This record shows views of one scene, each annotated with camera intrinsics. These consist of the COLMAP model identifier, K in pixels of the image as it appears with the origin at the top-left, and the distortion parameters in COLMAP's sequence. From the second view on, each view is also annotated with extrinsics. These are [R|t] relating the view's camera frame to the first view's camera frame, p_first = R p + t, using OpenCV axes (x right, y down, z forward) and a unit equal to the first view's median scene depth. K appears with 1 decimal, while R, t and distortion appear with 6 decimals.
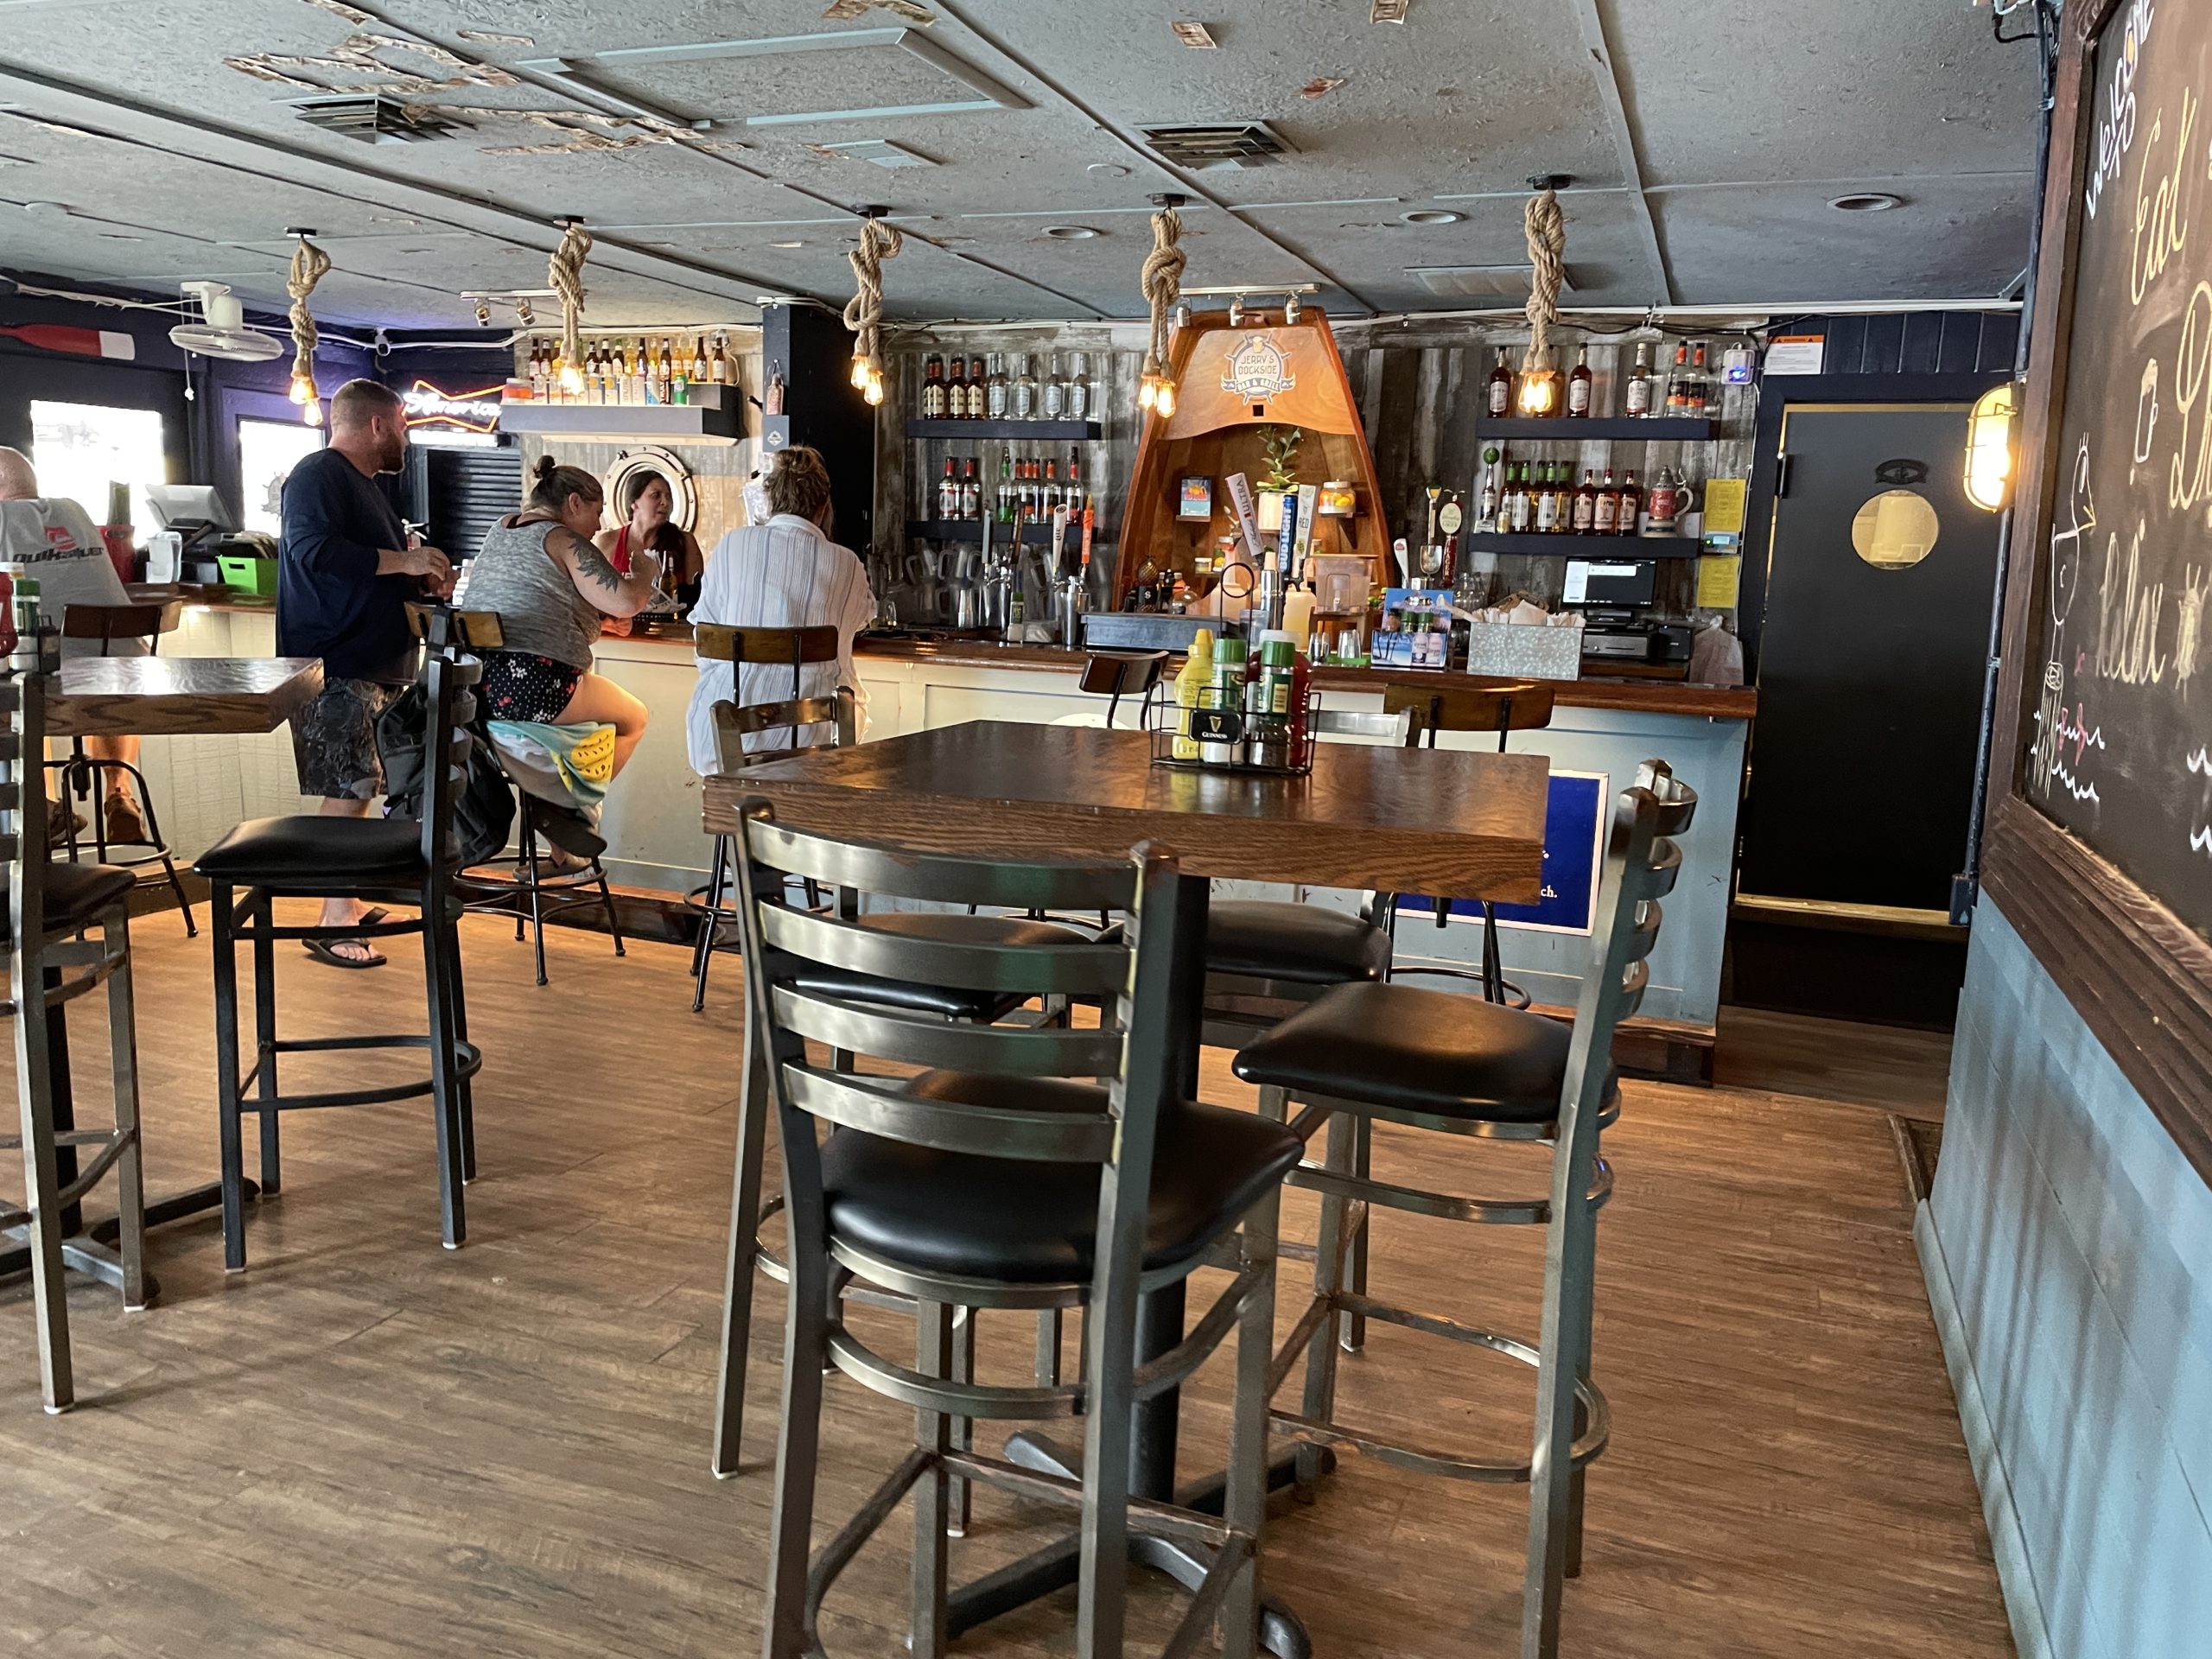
lens RADIAL K [[1661.5, 0, 1116.7], [0, 1661.5, 821.4], [0, 0, 1]] dist [0.081268, -0.111562]
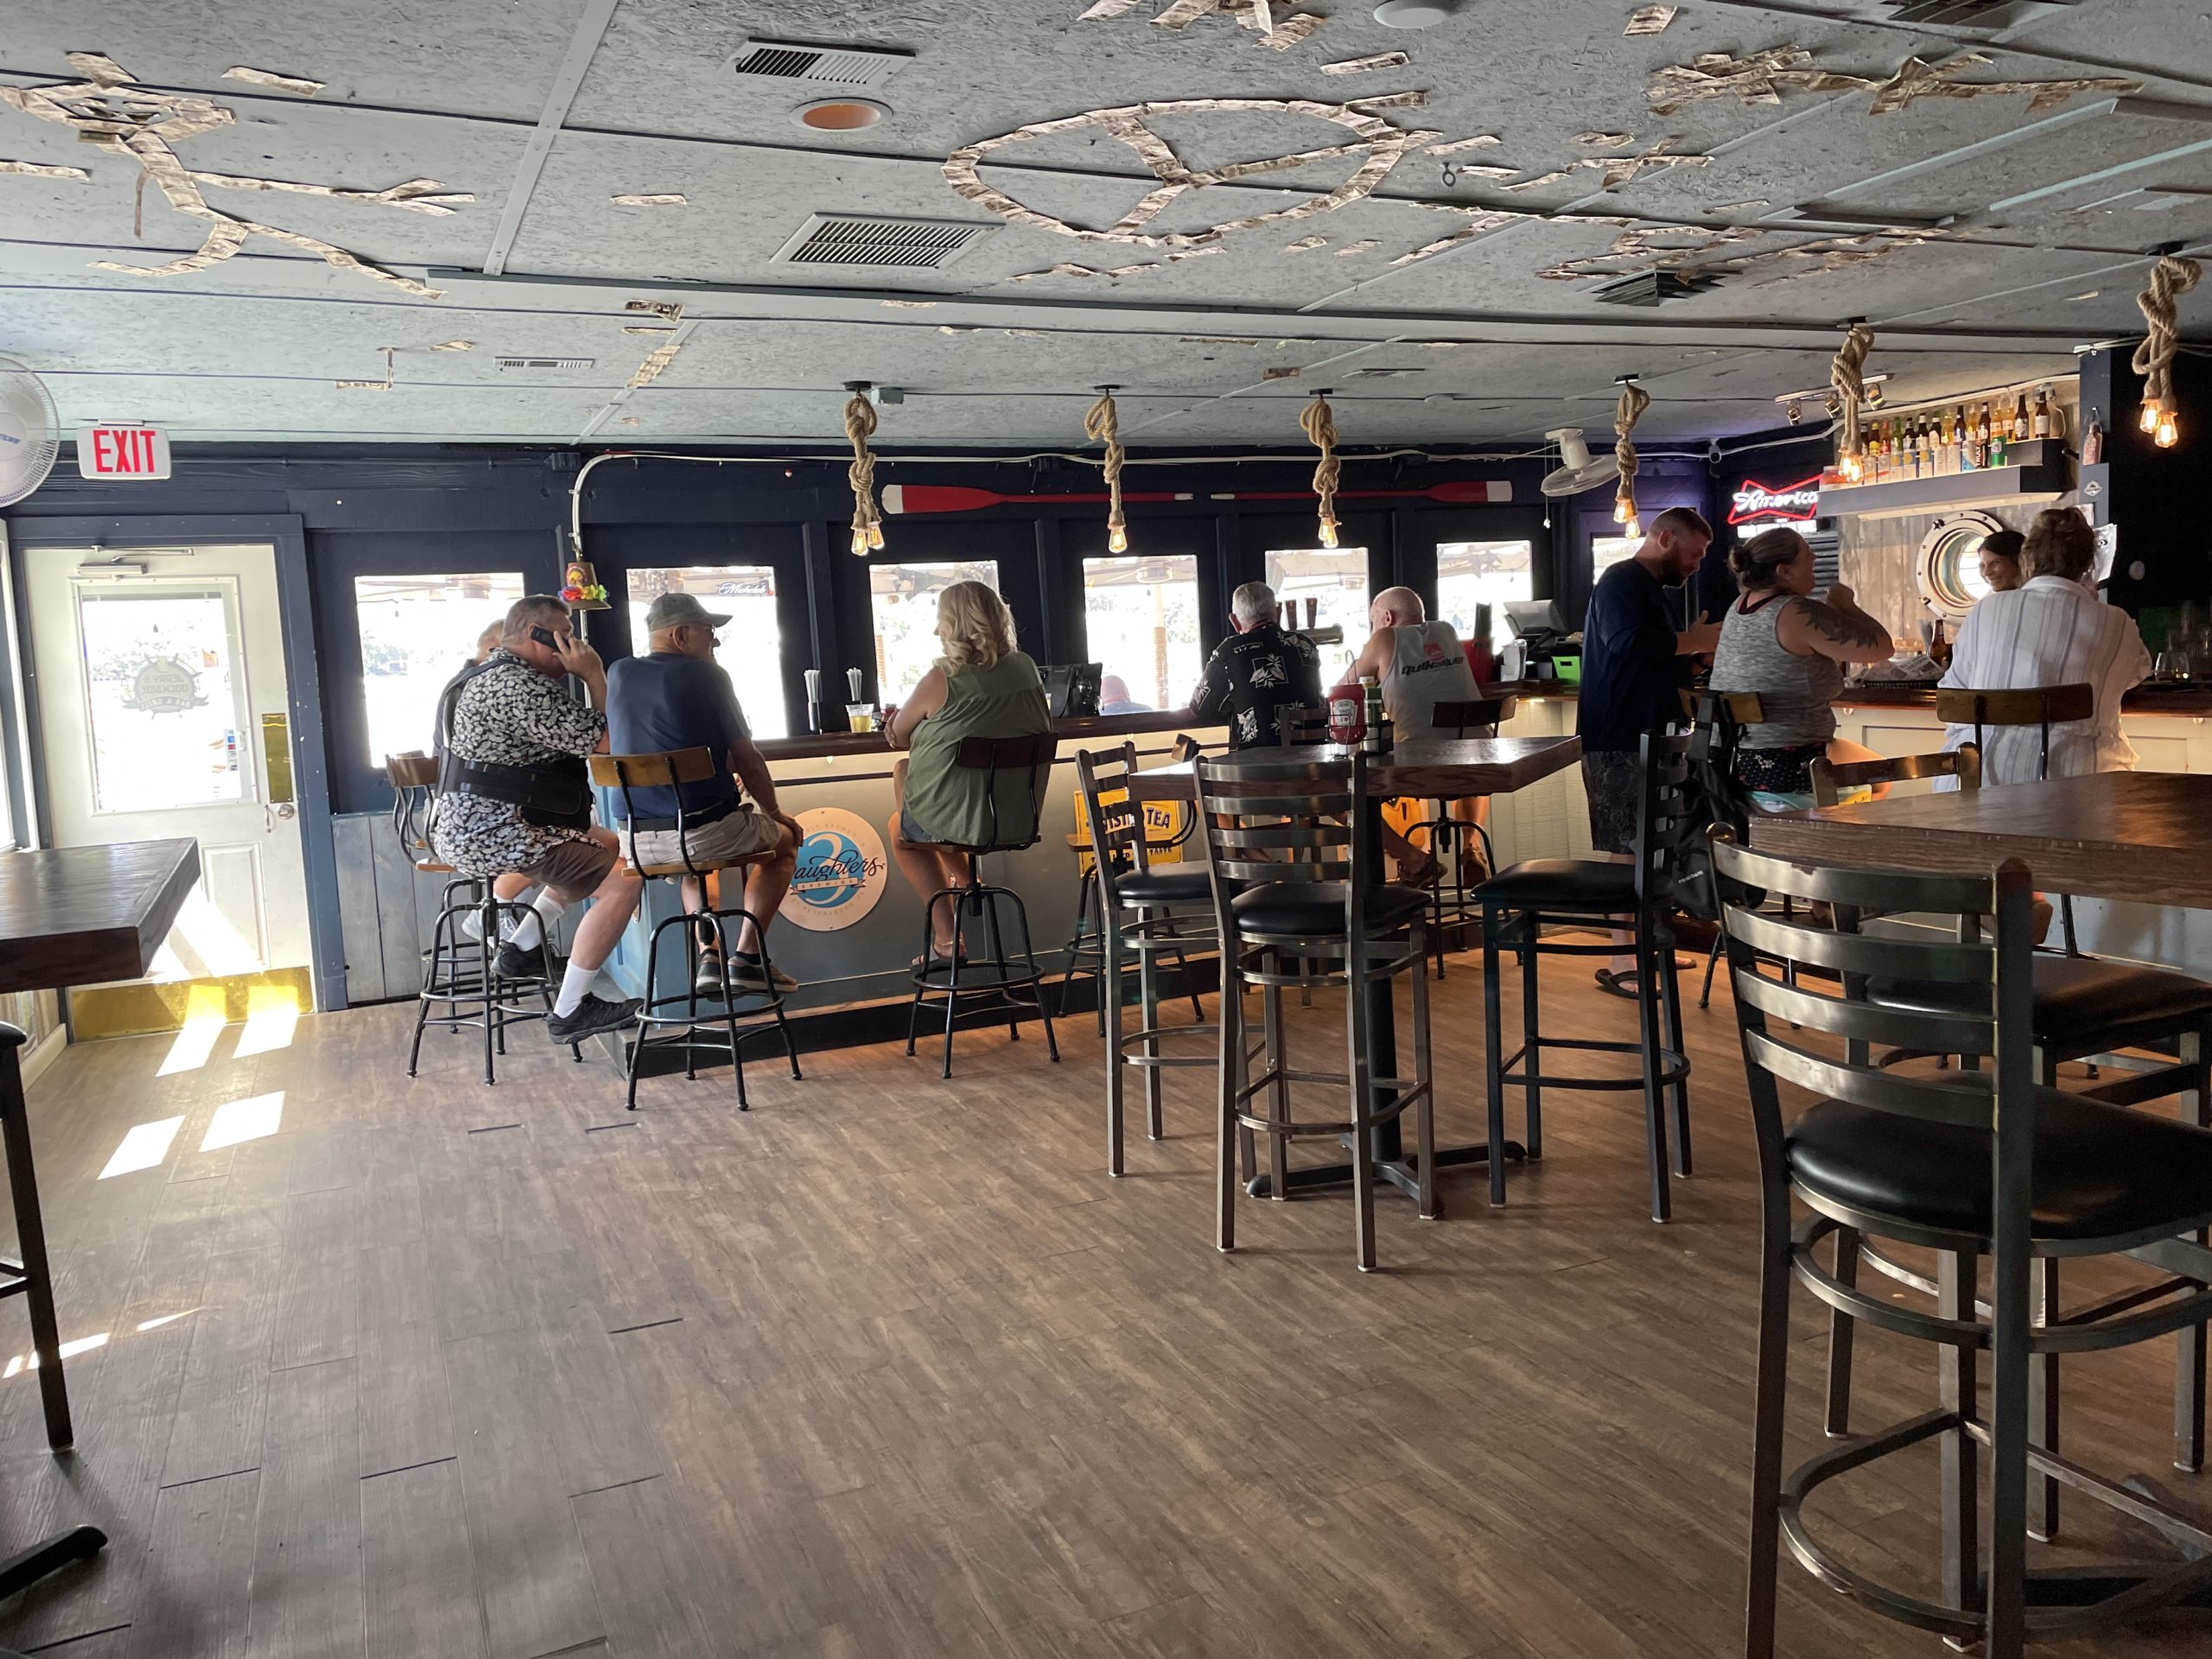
lens RADIAL K [[1661.5, 0, 1116.7], [0, 1661.5, 821.4], [0, 0, 1]] dist [0.081268, -0.111562]
pose [[0.707879, 0.002682, -0.706328, 0.119853], [-0.034410, 0.998936, -0.030693, 0.012526], [0.705495, 0.046032, 0.707219, -0.090316]]
